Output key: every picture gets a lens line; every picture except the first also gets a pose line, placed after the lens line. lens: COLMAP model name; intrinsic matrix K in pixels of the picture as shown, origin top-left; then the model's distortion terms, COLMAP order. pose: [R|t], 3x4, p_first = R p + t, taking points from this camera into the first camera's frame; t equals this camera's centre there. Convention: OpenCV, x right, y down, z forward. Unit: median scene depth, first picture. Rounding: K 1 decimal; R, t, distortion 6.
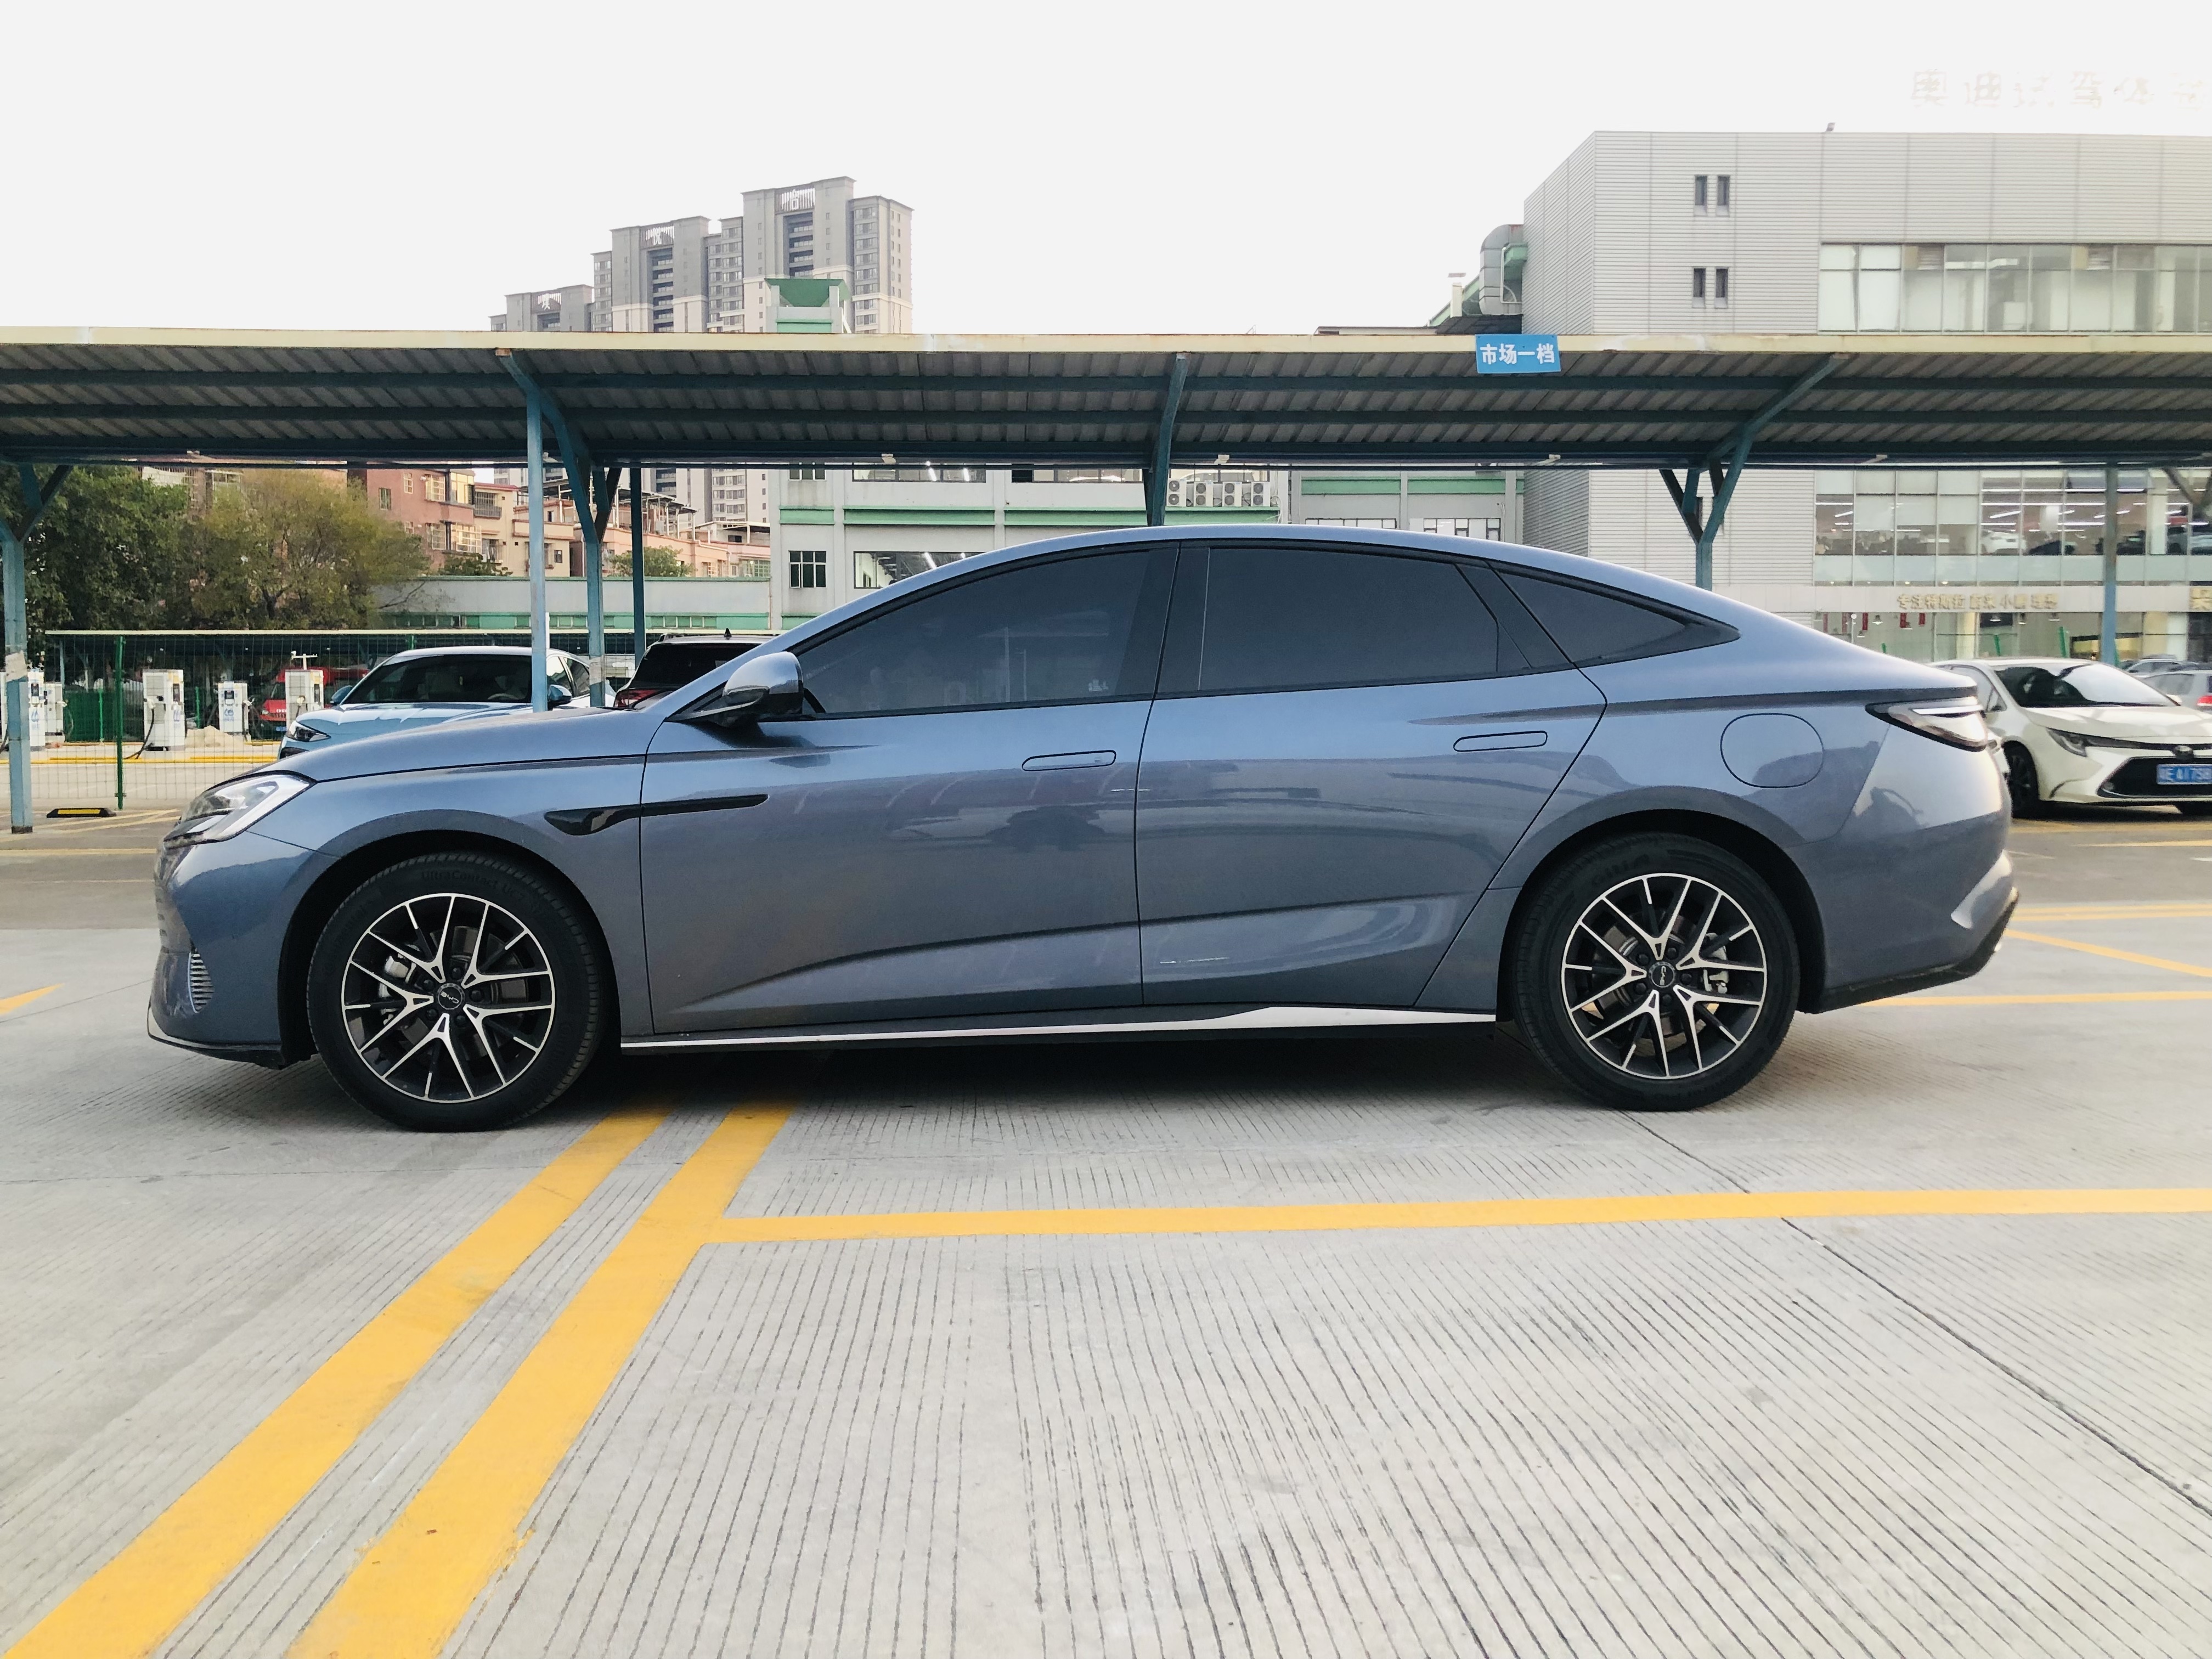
lens RADIAL K [[1825.9, 0, 1109.4], [0, 1825.9, 829.2], [0, 0, 1]] dist [0.004504, -0.005484]
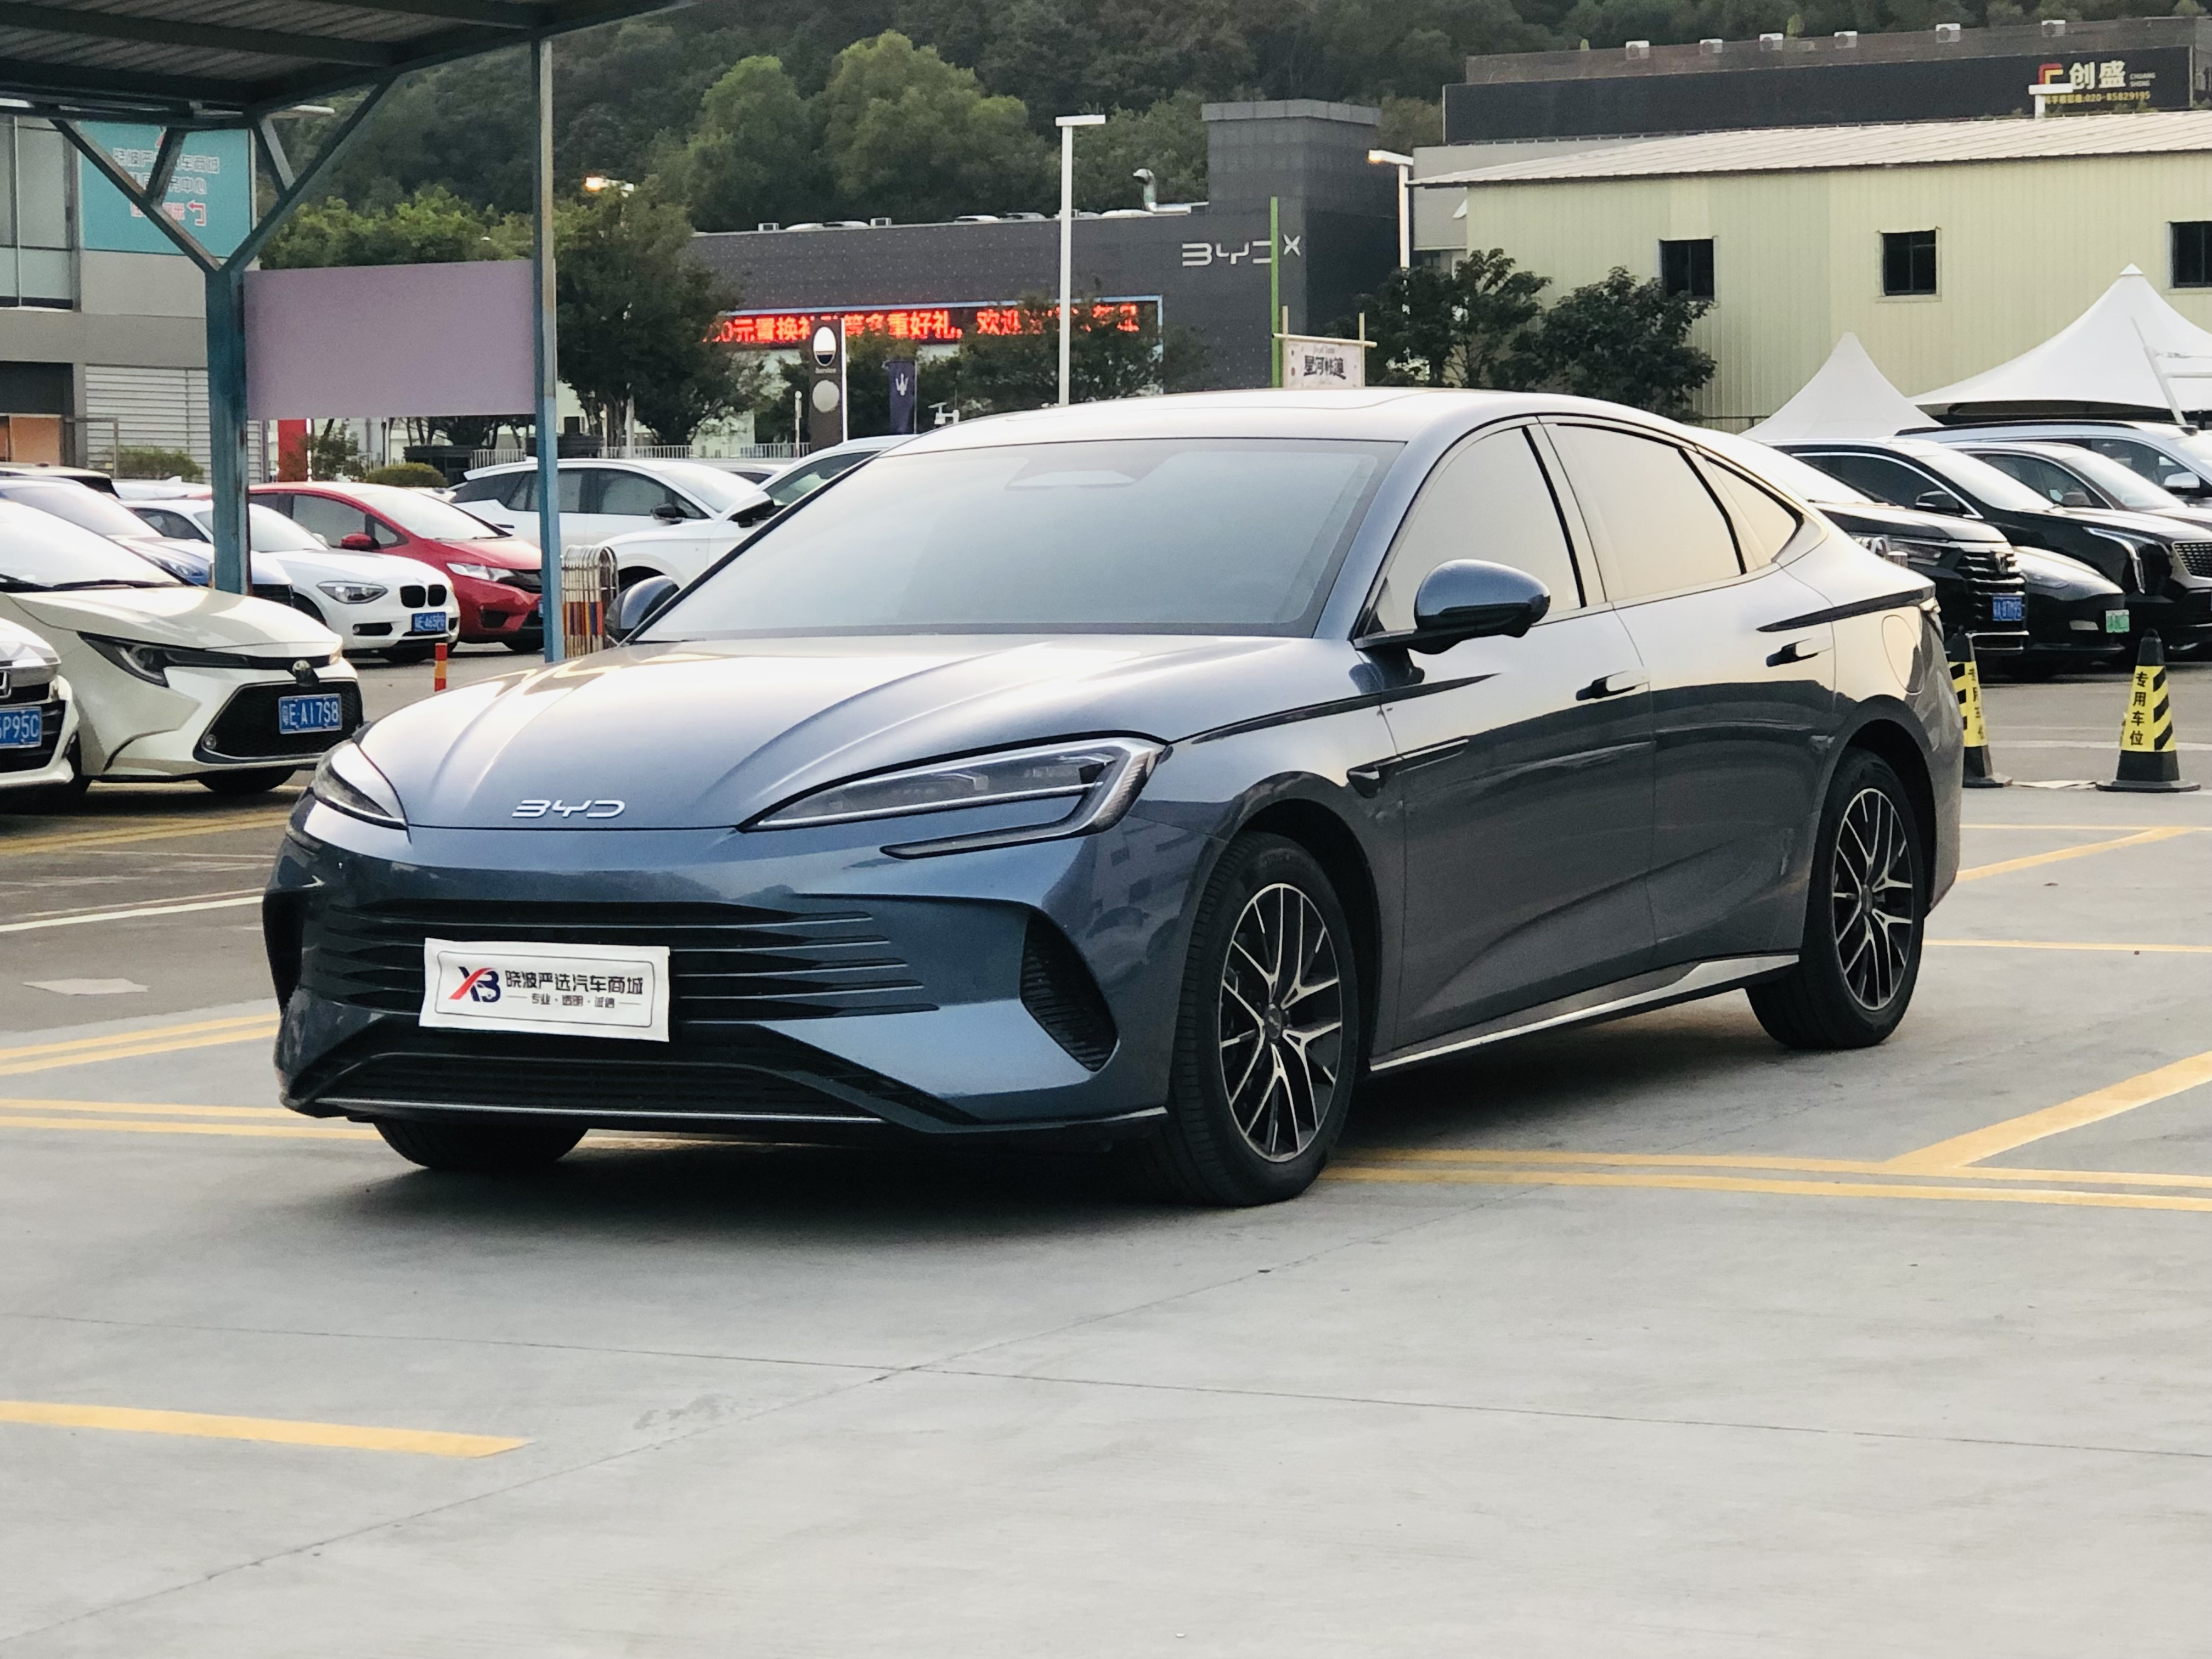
lens RADIAL K [[5644.6, 0, 1106.6], [0, 5644.6, 828.2], [0, 0, 1]] dist [-0.099621, 0.000000]
pose [[0.508577, -0.050145, 0.859555, -0.721108], [0.067005, 0.997580, 0.018552, -0.011530], [-0.858405, 0.048160, 0.510707, -0.047971]]
